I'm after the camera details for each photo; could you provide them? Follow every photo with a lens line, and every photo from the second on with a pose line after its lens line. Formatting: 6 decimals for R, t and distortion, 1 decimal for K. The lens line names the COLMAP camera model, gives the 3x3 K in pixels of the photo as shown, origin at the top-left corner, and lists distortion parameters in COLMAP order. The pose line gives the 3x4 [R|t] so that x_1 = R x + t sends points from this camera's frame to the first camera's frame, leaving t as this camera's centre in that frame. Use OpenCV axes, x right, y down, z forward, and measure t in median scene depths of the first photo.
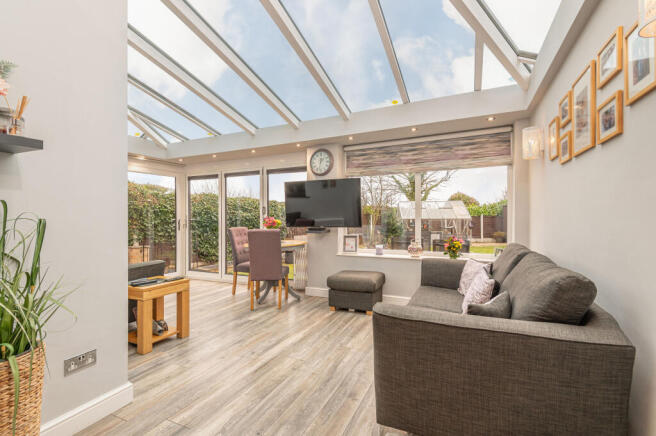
lens RADIAL K [[299.9, 0, 326.0], [0, 299.9, 219.4], [0, 0, 1]] dist [0.006064, -0.003969]
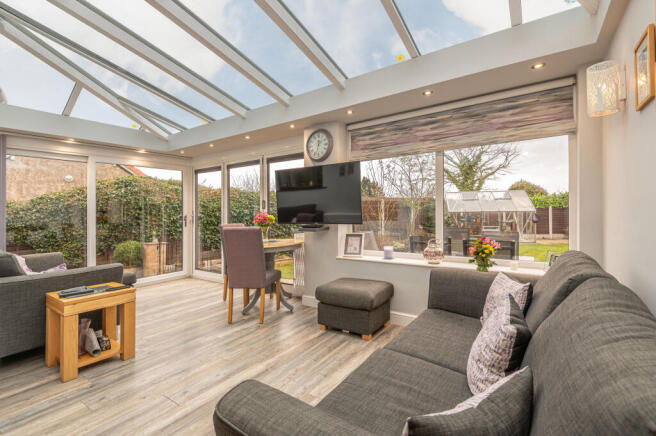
lens RADIAL K [[299.9, 0, 328.0], [0, 299.9, 213.5], [0, 0, 1]] dist [0.006064, -0.003969]
pose [[0.985364, -0.008617, -0.170244, 0.156254], [0.008829, 0.999961, 0.000486, -0.002806], [0.170233, -0.001982, 0.985402, 0.200838]]
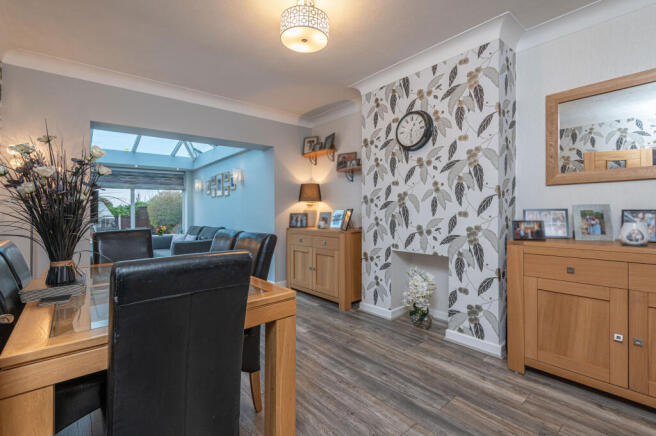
lens RADIAL K [[299.9, 0, 330.2], [0, 299.9, 214.7], [0, 0, 1]] dist [0.006064, -0.003969]
pose [[0.382052, -0.010158, 0.924085, -0.818212], [0.025139, 0.999684, 0.000596, 0.012409], [-0.923799, 0.023003, 0.382186, -0.649390]]
